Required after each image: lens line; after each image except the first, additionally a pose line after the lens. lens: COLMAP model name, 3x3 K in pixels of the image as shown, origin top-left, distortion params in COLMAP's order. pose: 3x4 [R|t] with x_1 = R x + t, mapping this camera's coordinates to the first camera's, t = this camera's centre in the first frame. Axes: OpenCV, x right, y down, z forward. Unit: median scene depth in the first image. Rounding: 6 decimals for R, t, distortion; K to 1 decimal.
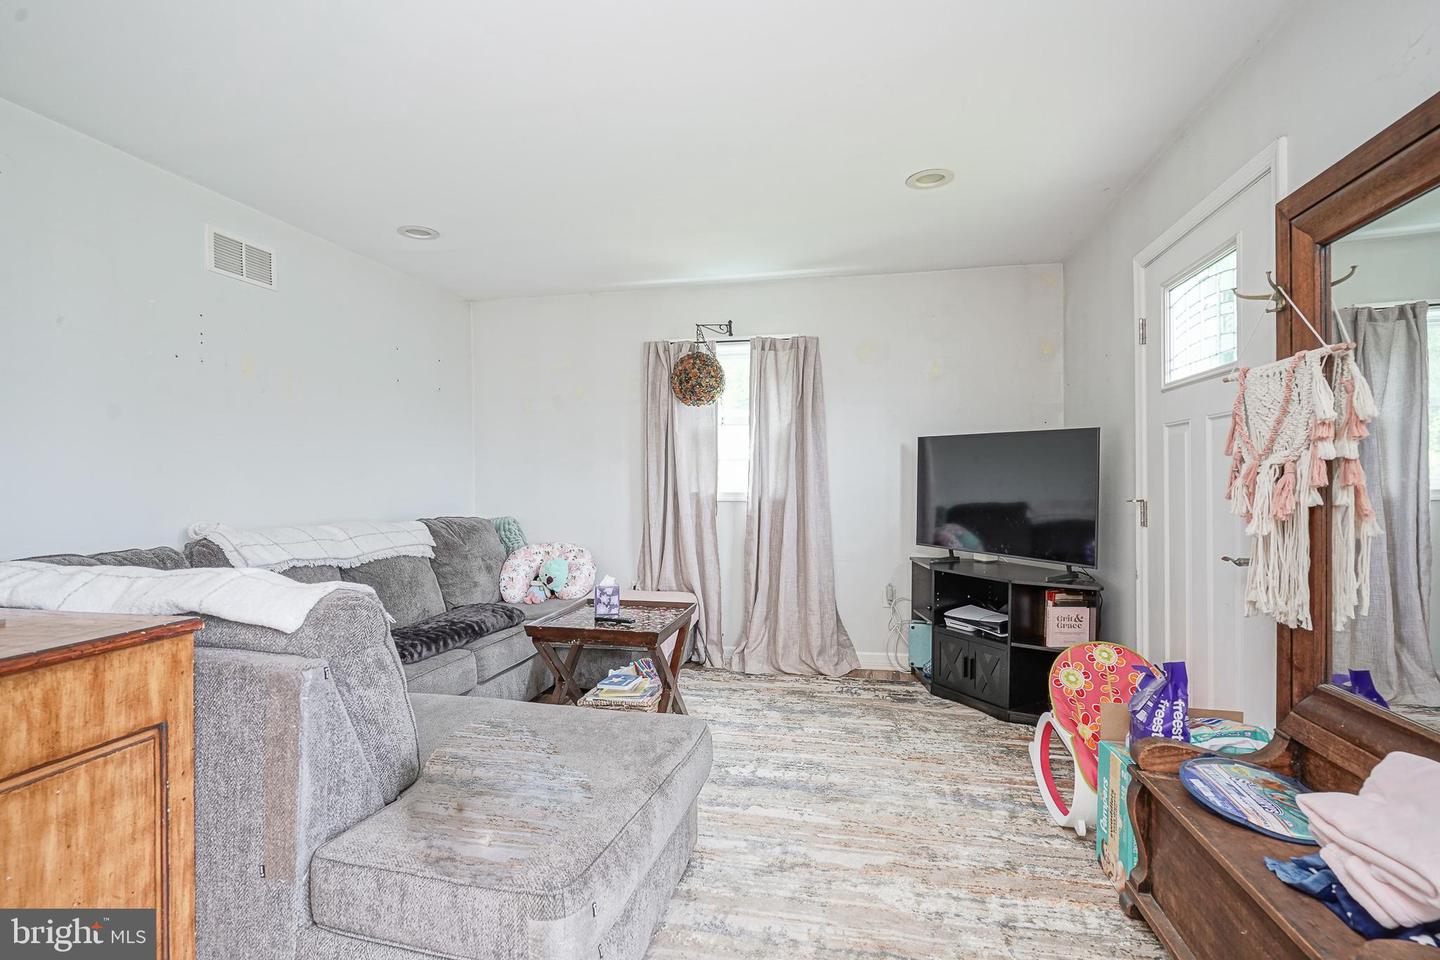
lens RADIAL K [[688.6, 0, 733.6], [0, 688.6, 485.2], [0, 0, 1]] dist [-0.004680, 0.004012]
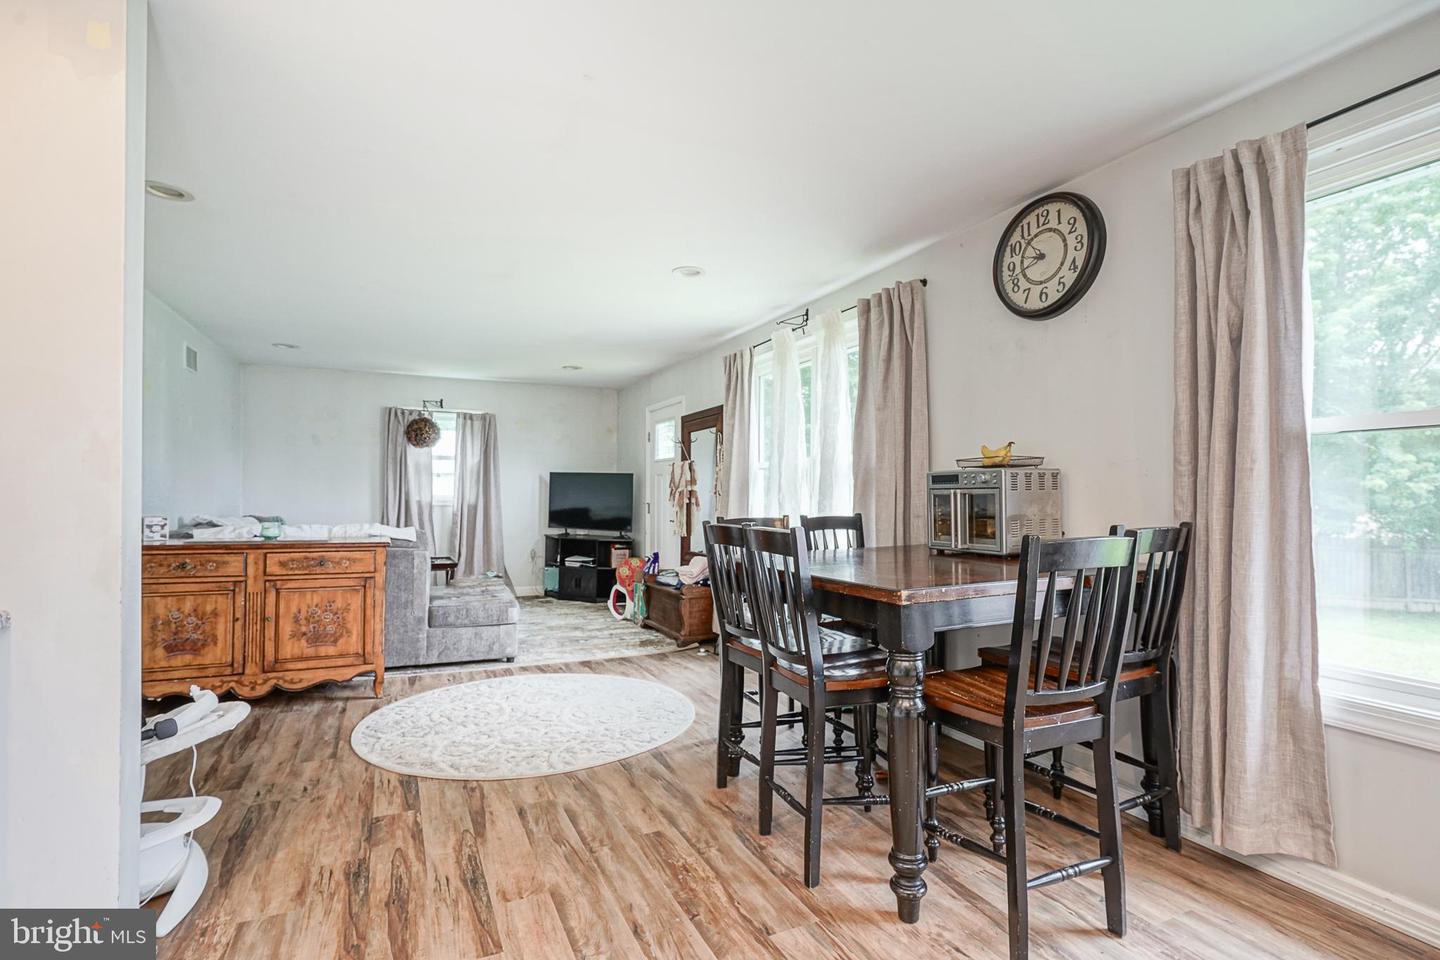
lens RADIAL K [[688.6, 0, 710.6], [0, 688.6, 486.5], [0, 0, 1]] dist [-0.004680, 0.004012]
pose [[0.819111, 0.017798, 0.573359, -0.594664], [-0.008096, 0.999778, -0.019470, 0.007003], [-0.573578, 0.011306, 0.819073, -1.065554]]
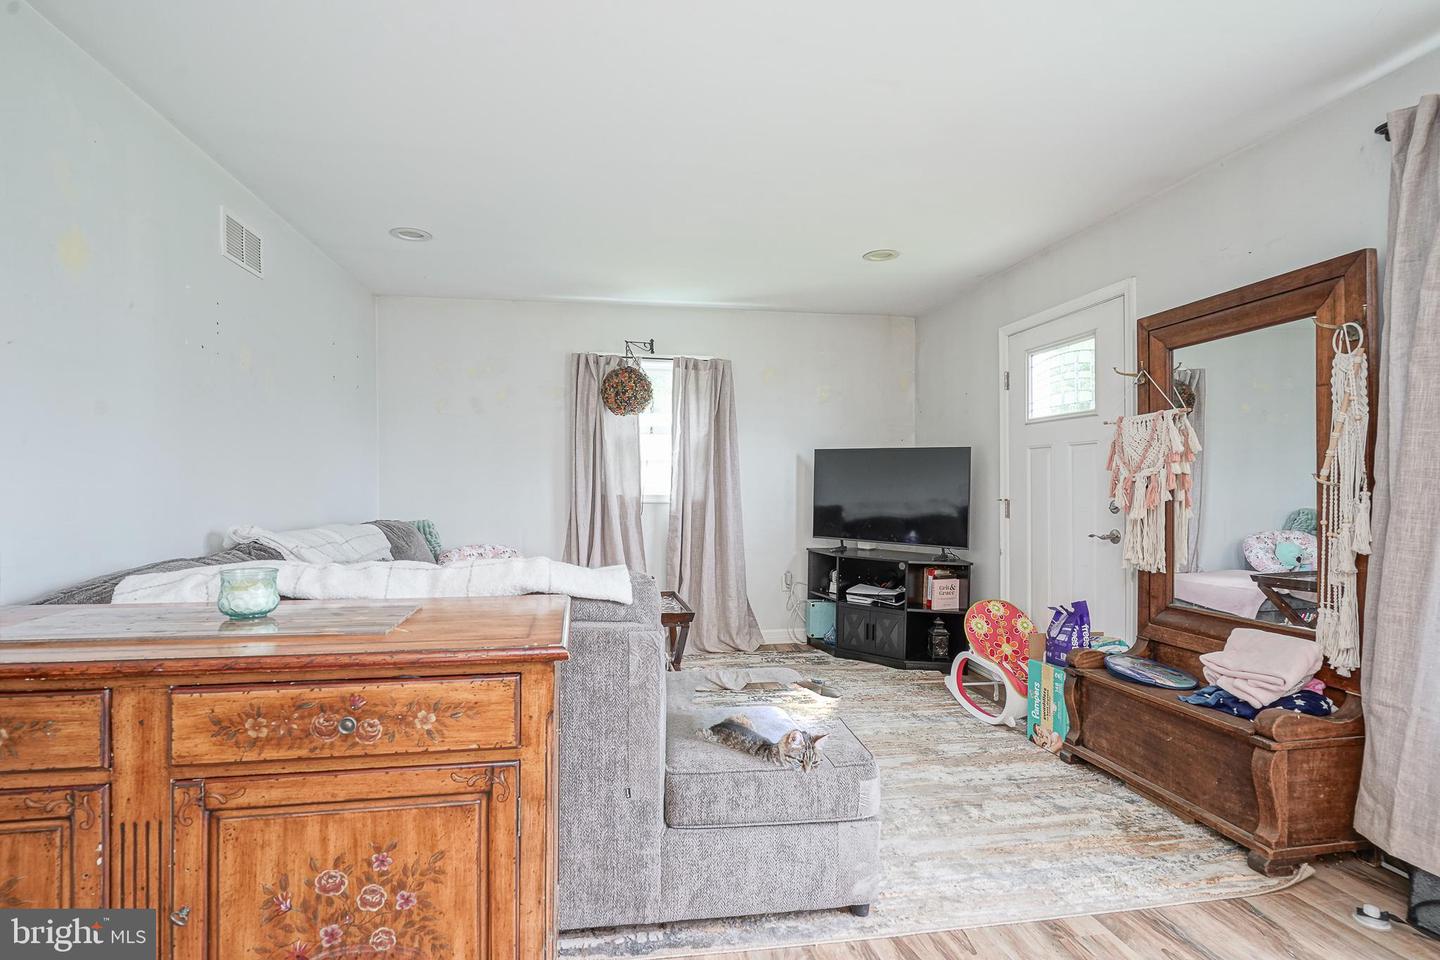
lens RADIAL K [[688.6, 0, 725.0], [0, 688.6, 486.4], [0, 0, 1]] dist [-0.004680, 0.004012]
pose [[0.930854, 0.004195, 0.365366, -0.411320], [-0.002664, 0.999985, -0.004693, 0.002788], [-0.365381, 0.003395, 0.930852, -0.099394]]
